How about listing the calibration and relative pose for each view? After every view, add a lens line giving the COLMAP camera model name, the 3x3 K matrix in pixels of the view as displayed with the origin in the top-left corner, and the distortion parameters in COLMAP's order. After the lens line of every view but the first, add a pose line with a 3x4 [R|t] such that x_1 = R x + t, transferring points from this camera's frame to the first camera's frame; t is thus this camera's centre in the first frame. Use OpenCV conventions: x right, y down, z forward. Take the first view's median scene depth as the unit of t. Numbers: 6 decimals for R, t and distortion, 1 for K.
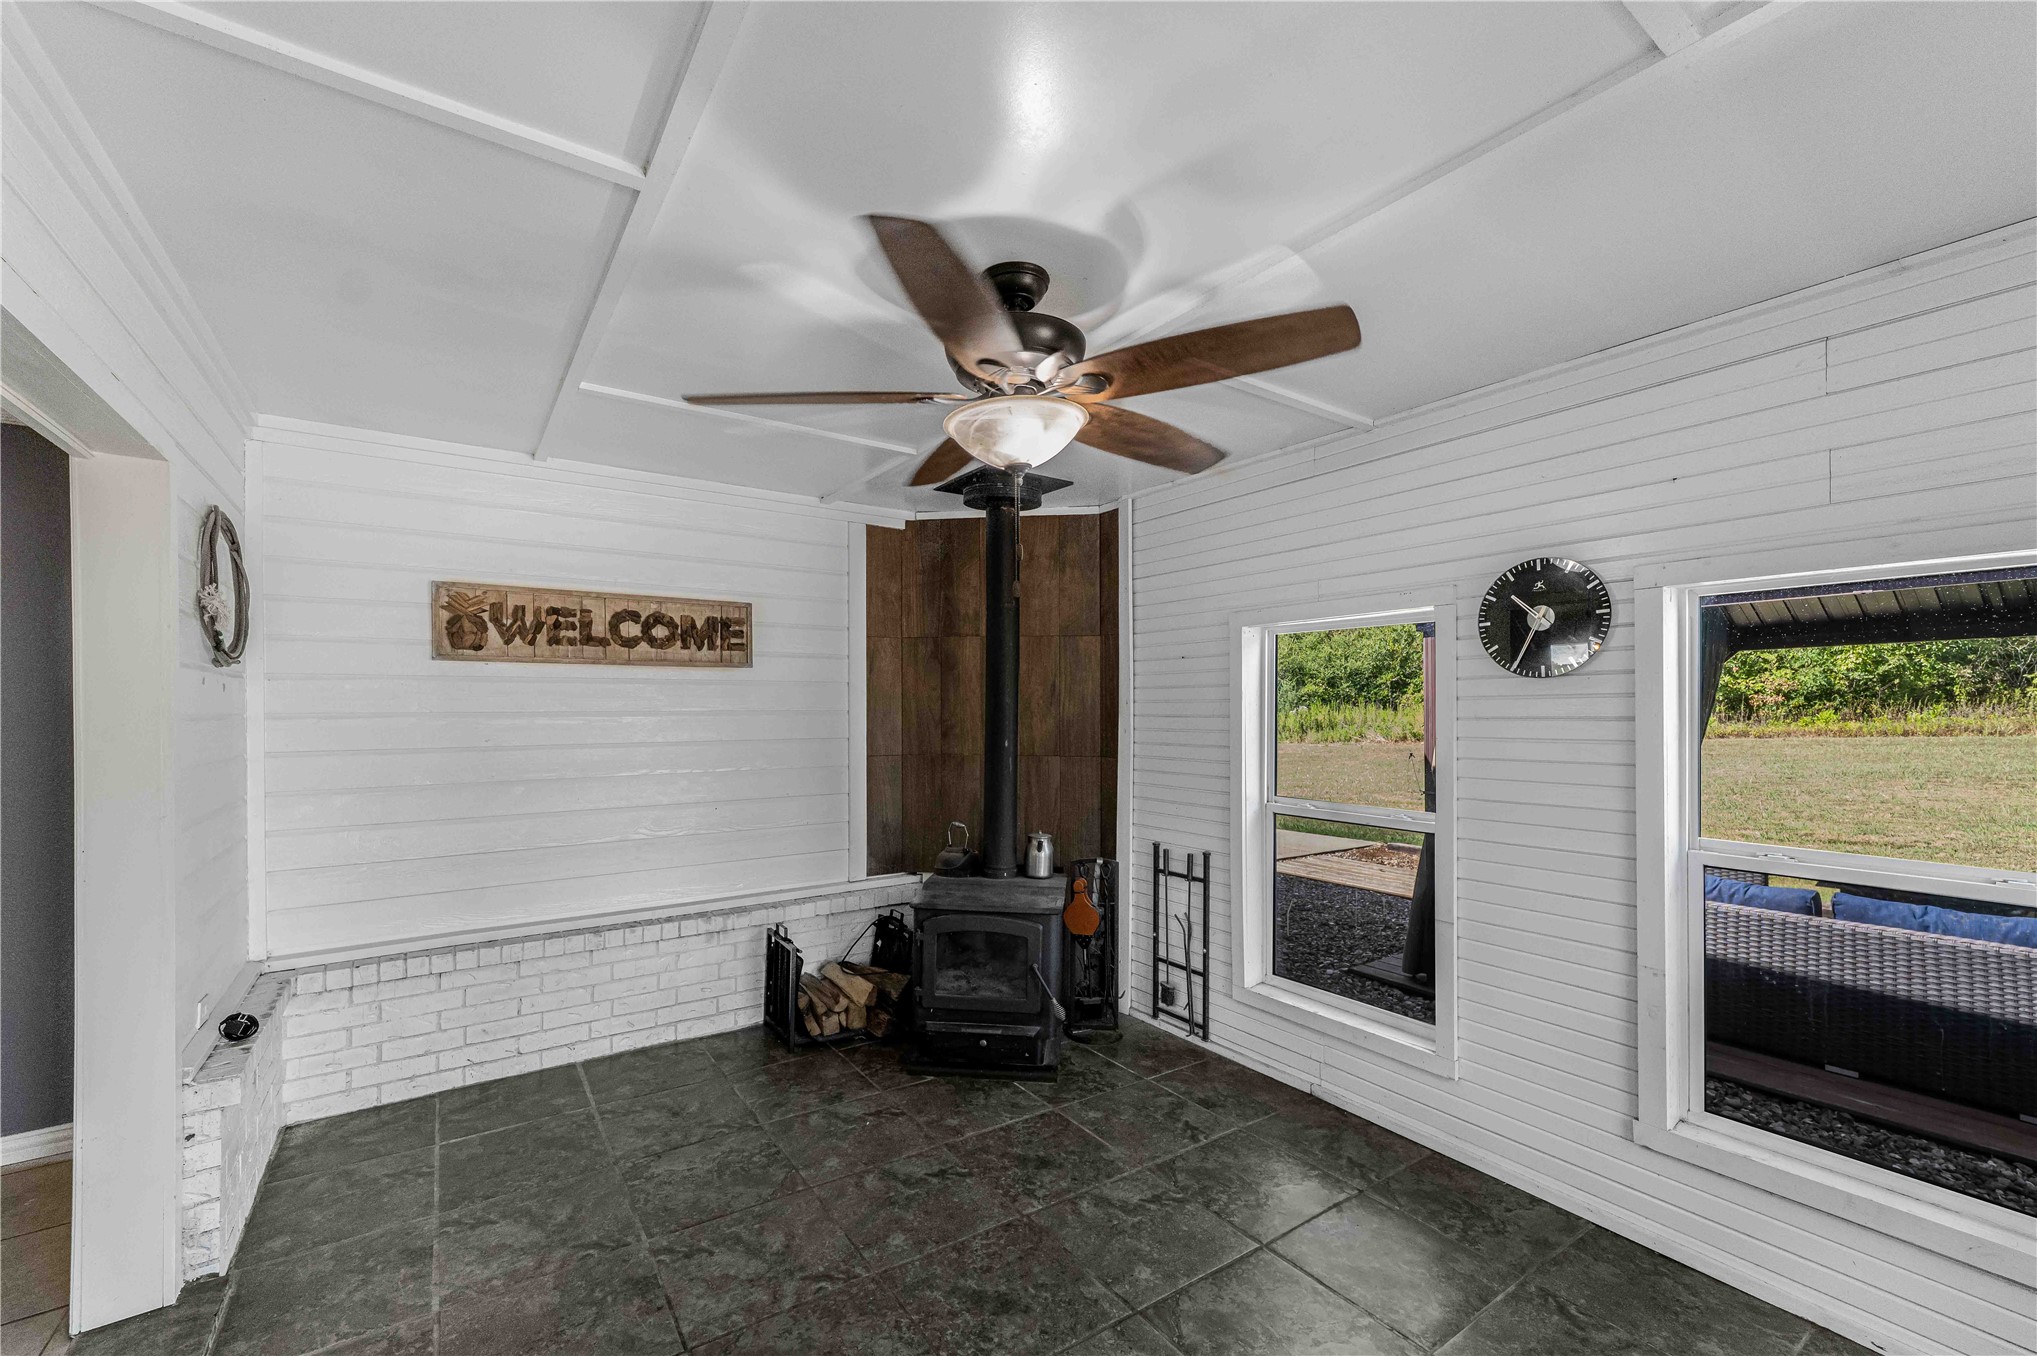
lens RADIAL K [[830.7, 0, 991.0], [0, 830.7, 707.8], [0, 0, 1]] dist [0.008279, 0.000281]
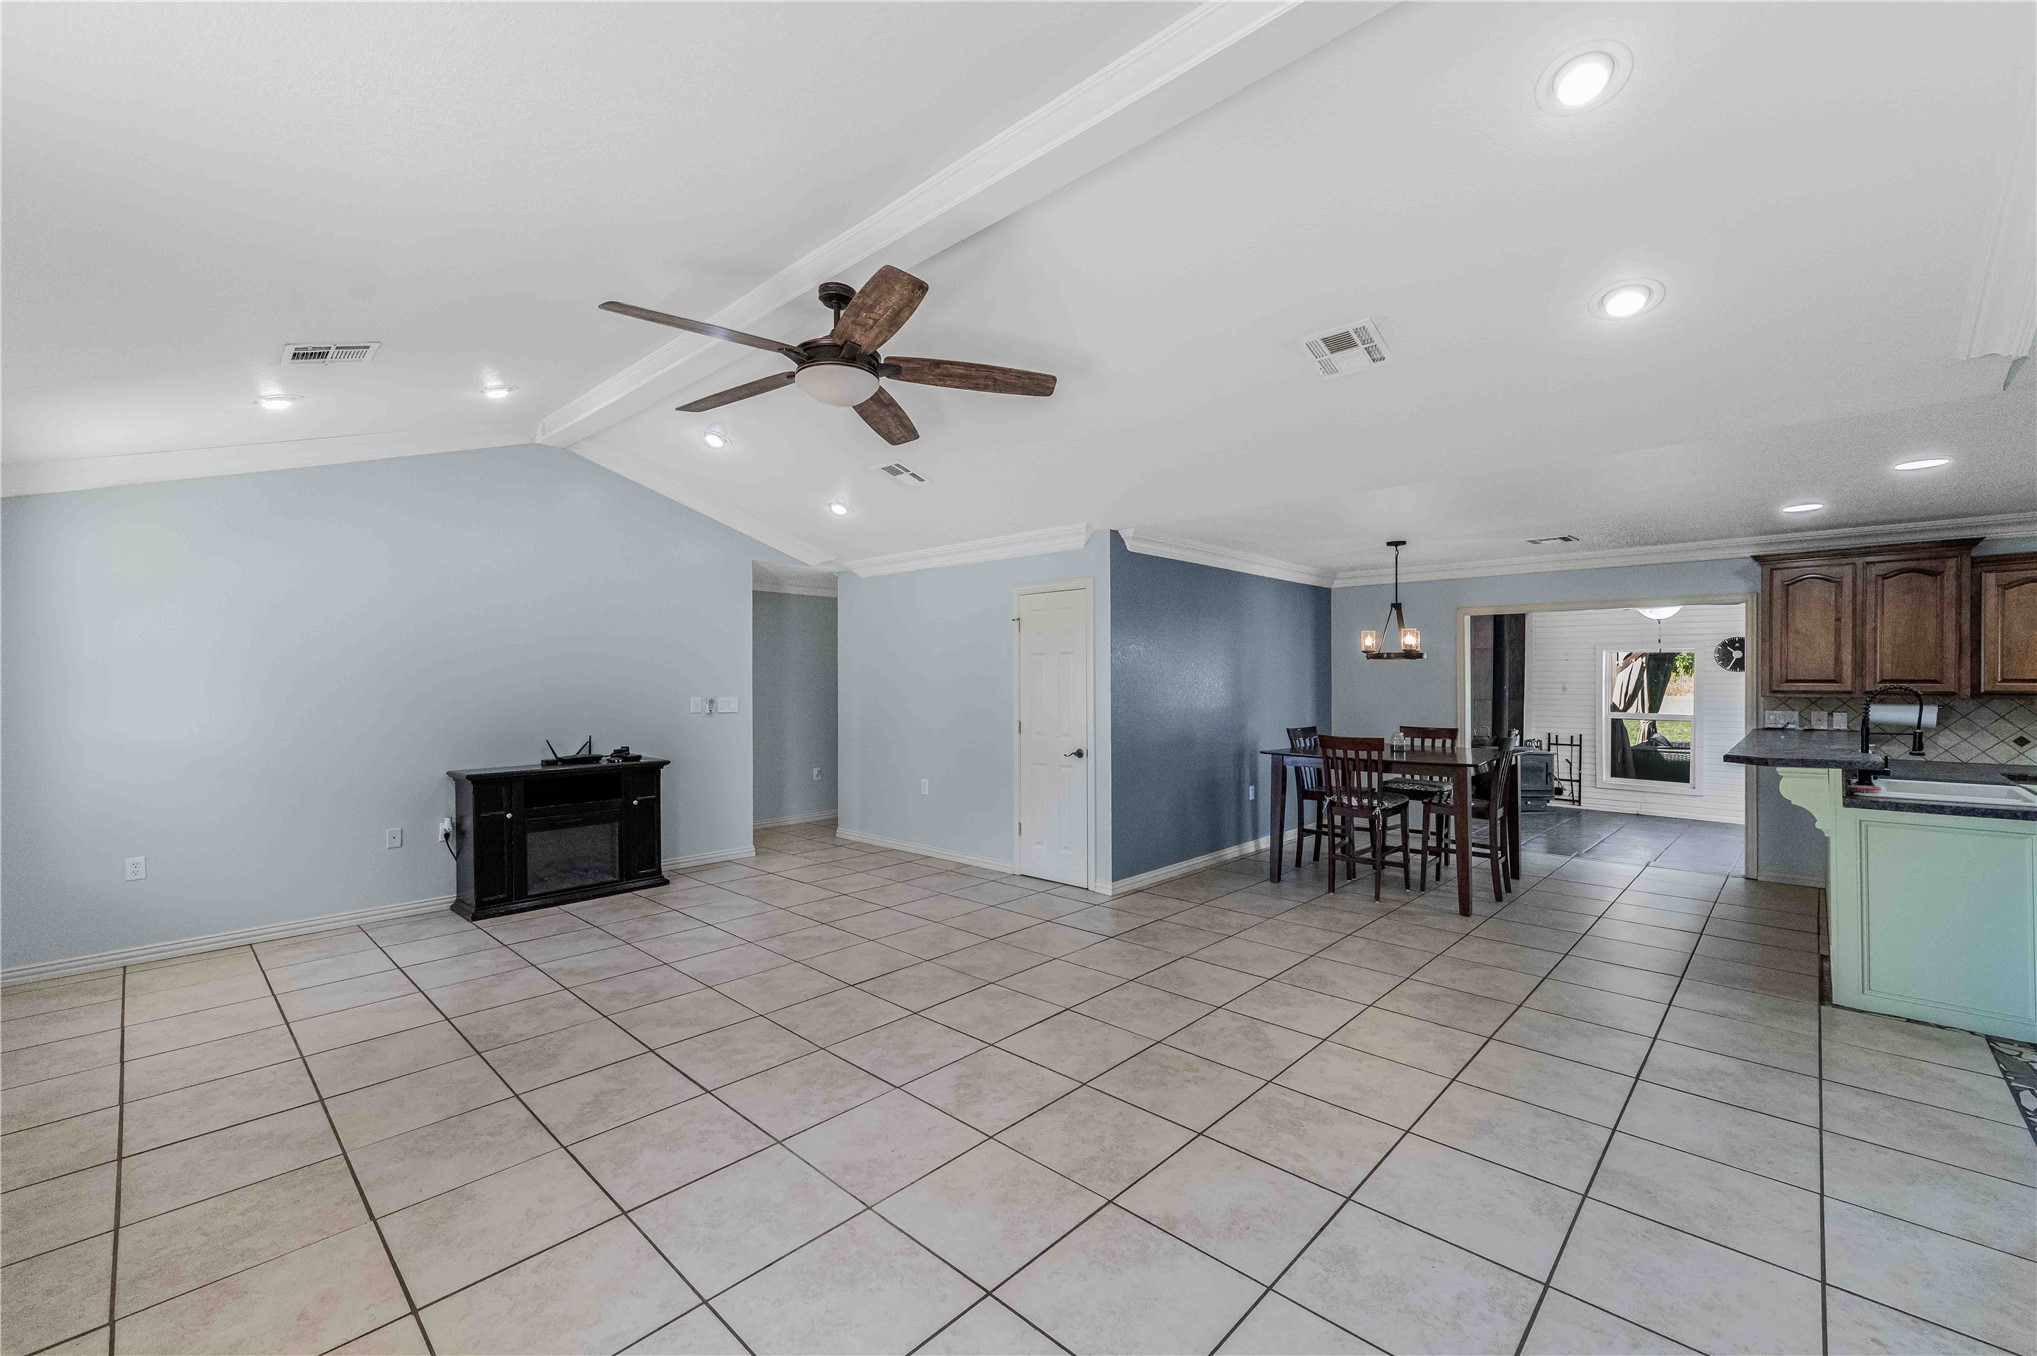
lens RADIAL K [[788.8, 0, 1018.5], [0, 788.8, 678.0], [0, 0, 1]] dist [0.001856, 0.000066]
pose [[0.982674, 0.002154, 0.185329, -2.007020], [-0.003442, 0.999972, 0.006624, -0.016405], [-0.185310, -0.007147, 0.982654, -1.156063]]
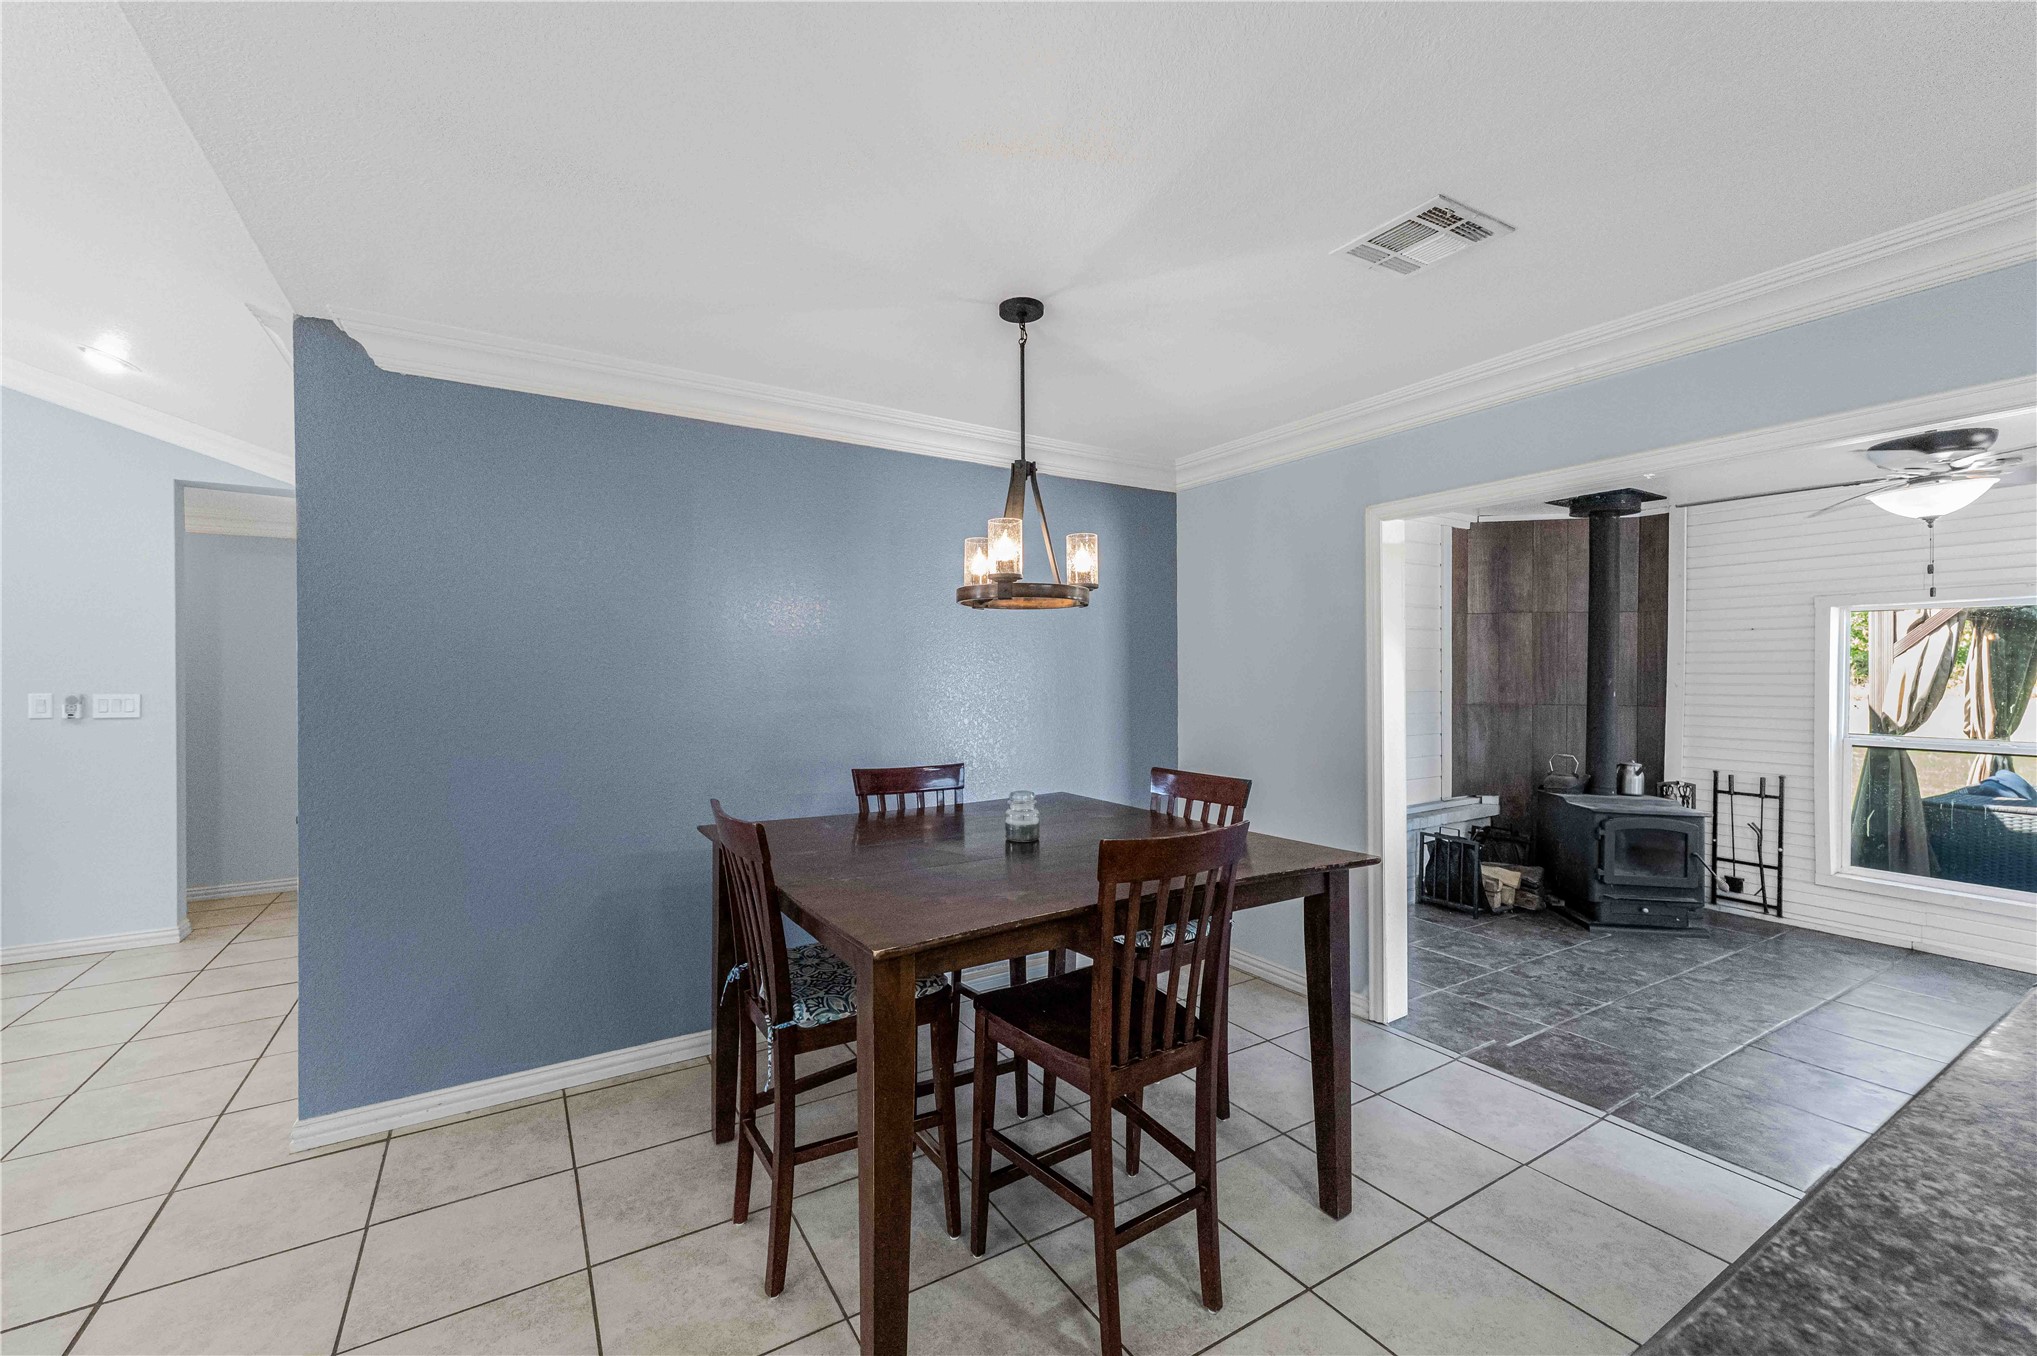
lens RADIAL K [[822.4, 0, 1016.2], [0, 822.4, 681.2], [0, 0, 1]] dist [0.005760, 0.001034]
pose [[0.999187, 0.002193, -0.040248, -0.938693], [-0.001688, 0.999920, 0.012572, 0.006888], [0.040273, -0.012493, 0.999111, -0.381765]]
